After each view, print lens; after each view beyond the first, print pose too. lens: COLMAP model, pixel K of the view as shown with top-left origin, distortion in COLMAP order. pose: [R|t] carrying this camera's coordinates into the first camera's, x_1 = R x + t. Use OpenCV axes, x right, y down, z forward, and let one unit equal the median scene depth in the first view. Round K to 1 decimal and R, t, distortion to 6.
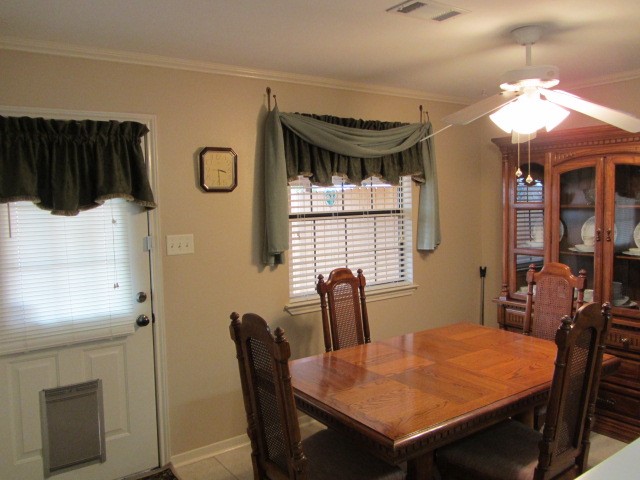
lens RADIAL K [[532.1, 0, 319.3], [0, 532.1, 239.5], [0, 0, 1]] dist [-0.030131, 0.003656]
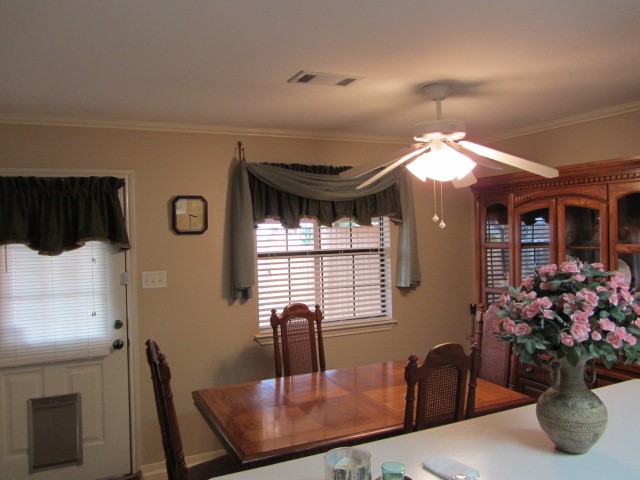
lens RADIAL K [[532.1, 0, 321.4], [0, 532.1, 240.2], [0, 0, 1]] dist [-0.030131, 0.003656]
pose [[0.984365, 0.002533, -0.176120, 0.303069], [-0.012186, 0.998480, -0.053749, -0.019083], [0.175716, 0.055055, 0.982900, -0.079038]]
